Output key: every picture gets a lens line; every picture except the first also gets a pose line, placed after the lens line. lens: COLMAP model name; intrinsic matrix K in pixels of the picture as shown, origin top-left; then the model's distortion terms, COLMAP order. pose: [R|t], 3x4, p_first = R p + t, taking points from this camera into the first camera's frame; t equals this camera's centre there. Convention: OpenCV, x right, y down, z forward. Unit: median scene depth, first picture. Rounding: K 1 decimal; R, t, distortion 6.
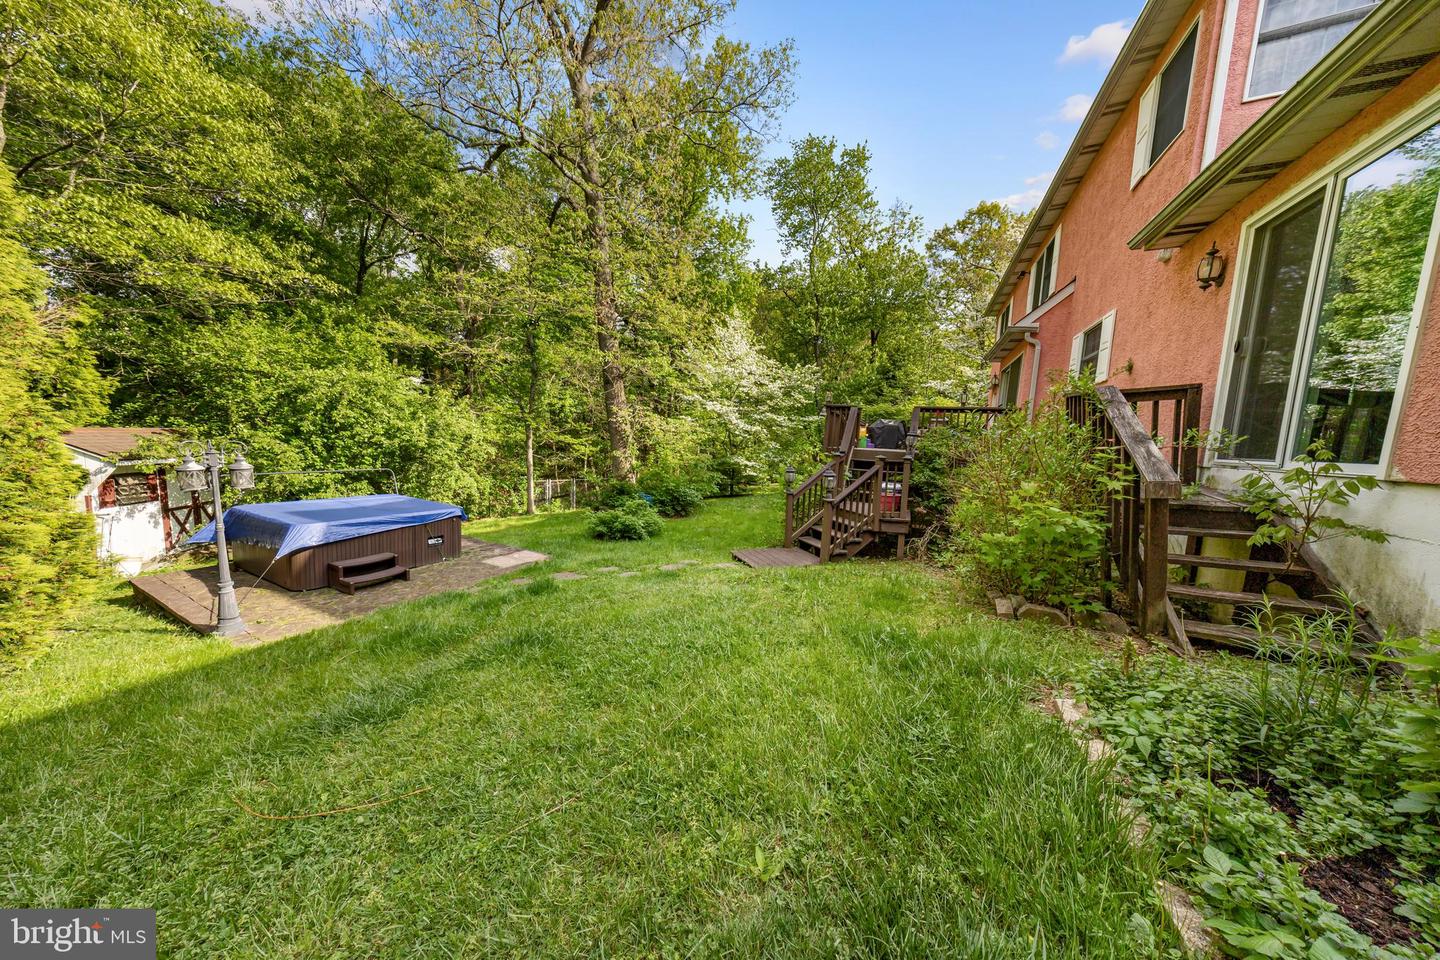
lens RADIAL K [[411.9, 0, 720.0], [0, 411.9, 480.0], [0, 0, 1]] dist [0.000097, -0.000063]
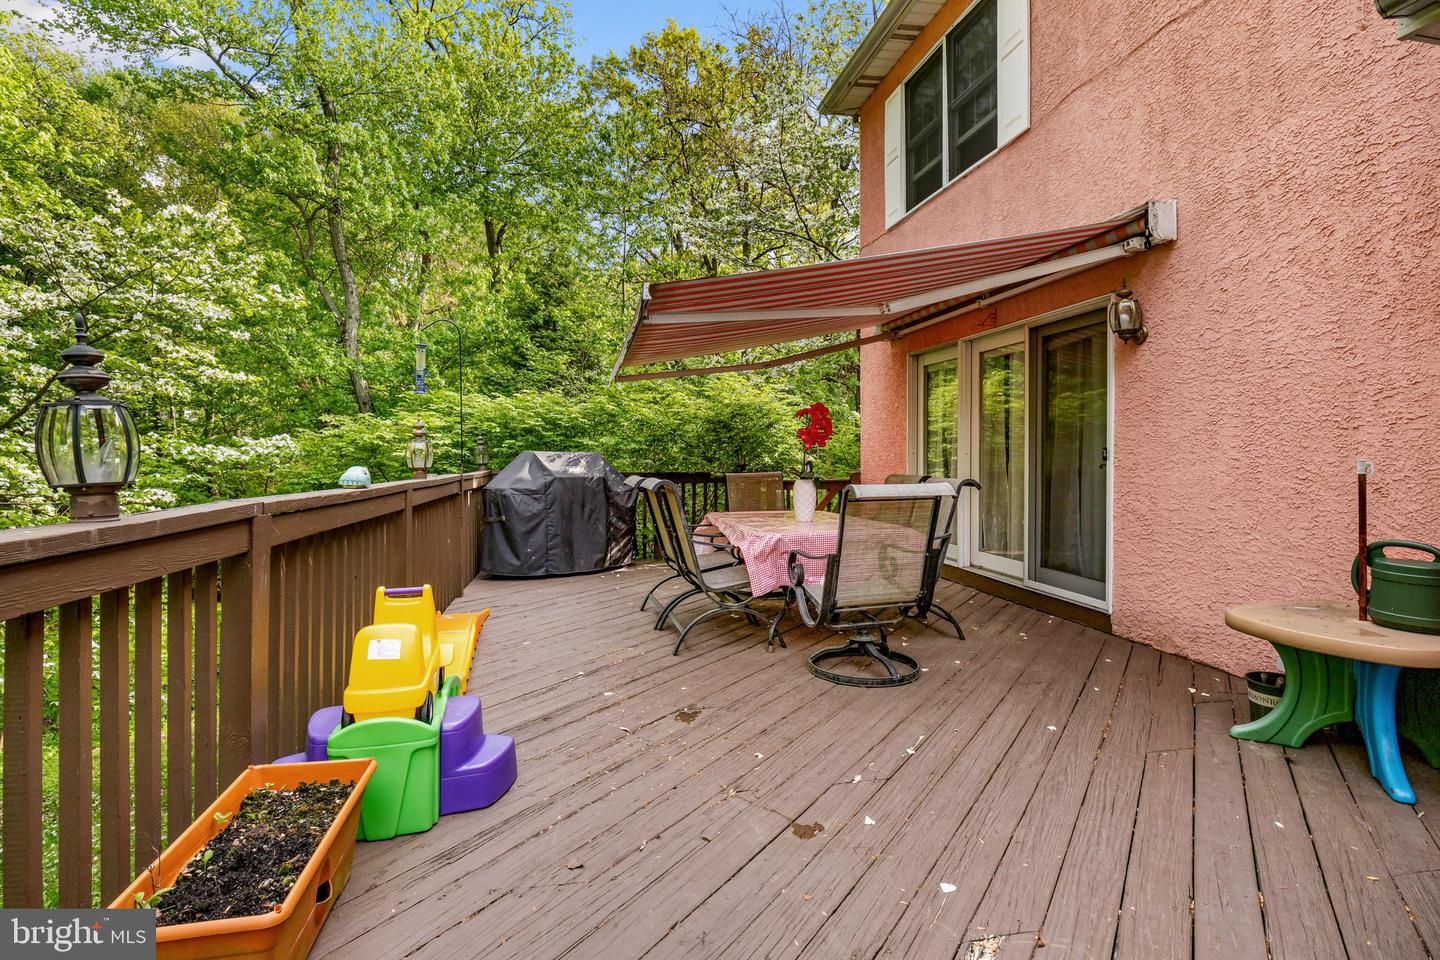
lens RADIAL K [[697.0, 0, 720.0], [0, 697.0, 480.0], [0, 0, 1]] dist [0.000001, -0.000012]
pose [[0.801569, -0.068737, 0.593938, 0.131505], [0.100822, 0.994684, -0.020952, -0.062290], [-0.589341, 0.076676, 0.804238, 0.341094]]
